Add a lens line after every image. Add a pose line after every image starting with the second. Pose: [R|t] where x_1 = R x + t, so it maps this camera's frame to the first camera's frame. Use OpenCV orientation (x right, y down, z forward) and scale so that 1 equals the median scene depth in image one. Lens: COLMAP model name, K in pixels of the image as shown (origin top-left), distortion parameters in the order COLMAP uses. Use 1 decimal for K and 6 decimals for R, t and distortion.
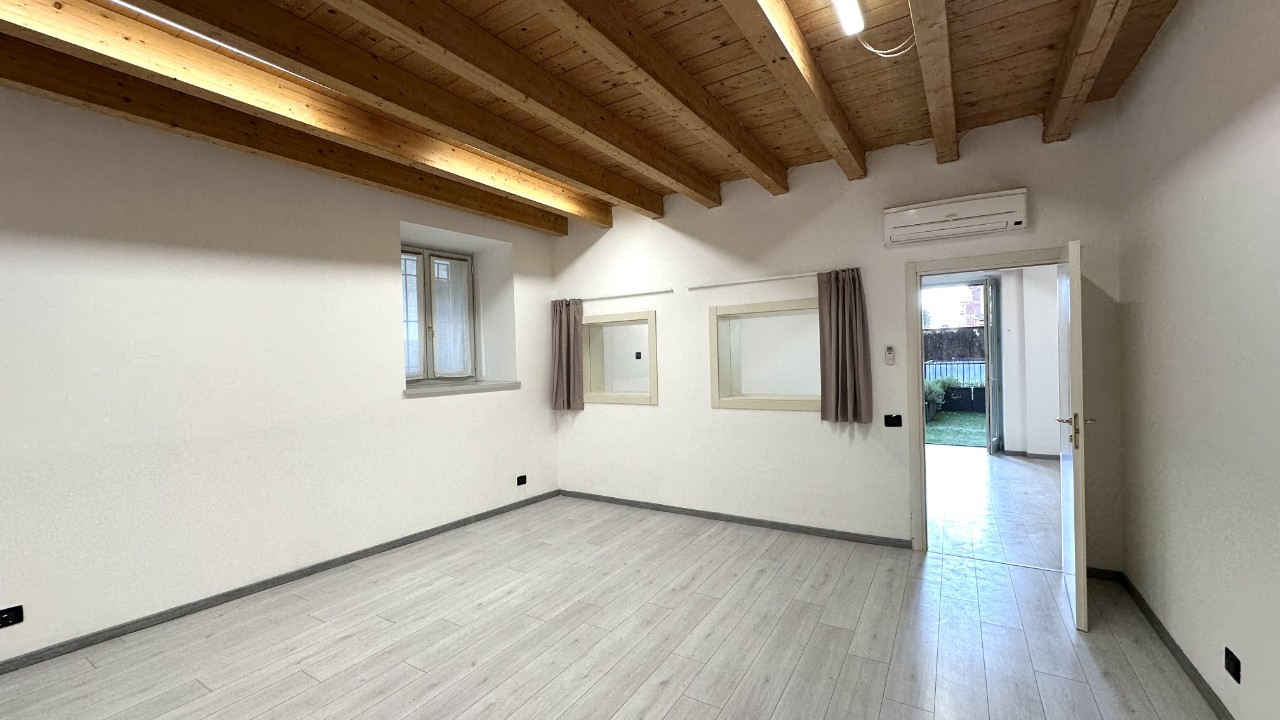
lens RADIAL K [[507.0, 0, 652.0], [0, 507.0, 360.1], [0, 0, 1]] dist [0.000542, 0.000712]
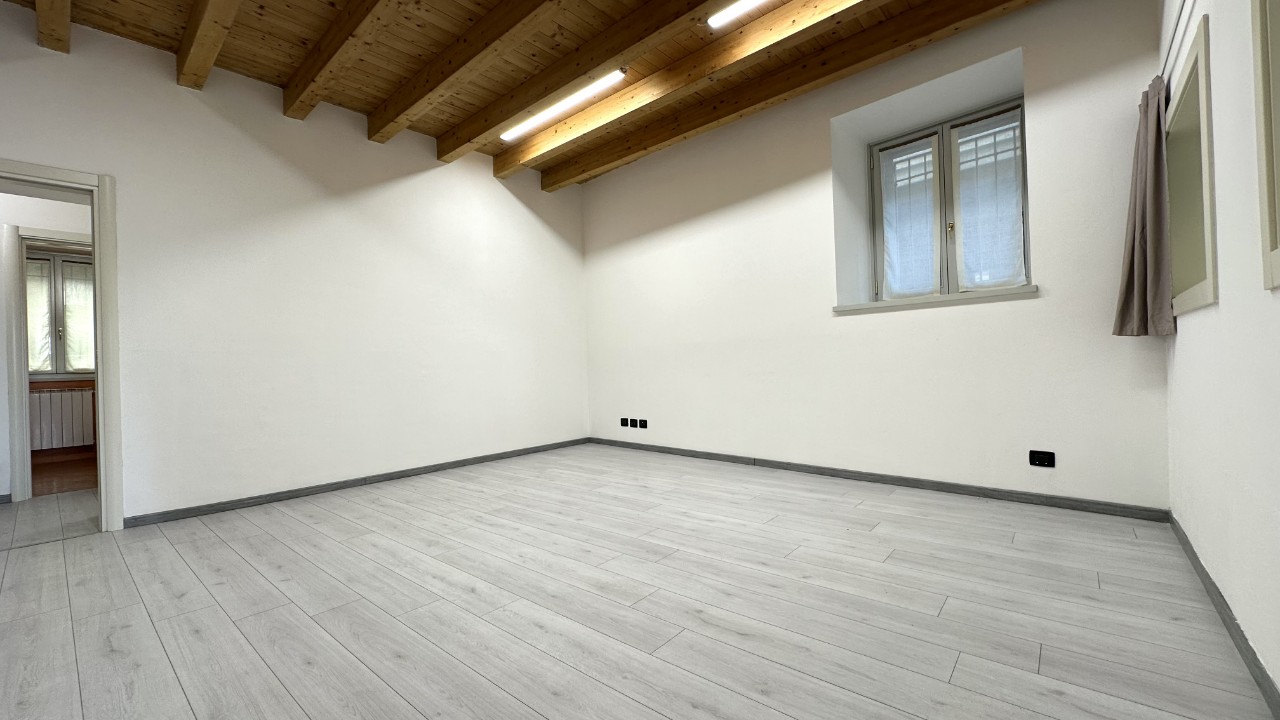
lens RADIAL K [[507.0, 0, 628.0], [0, 507.0, 362.7], [0, 0, 1]] dist [0.000542, 0.000712]
pose [[-0.176184, 0.028445, -0.983946, 0.623223], [0.030526, 0.999260, 0.023422, 0.169078], [0.983884, -0.025909, -0.176922, 1.069166]]
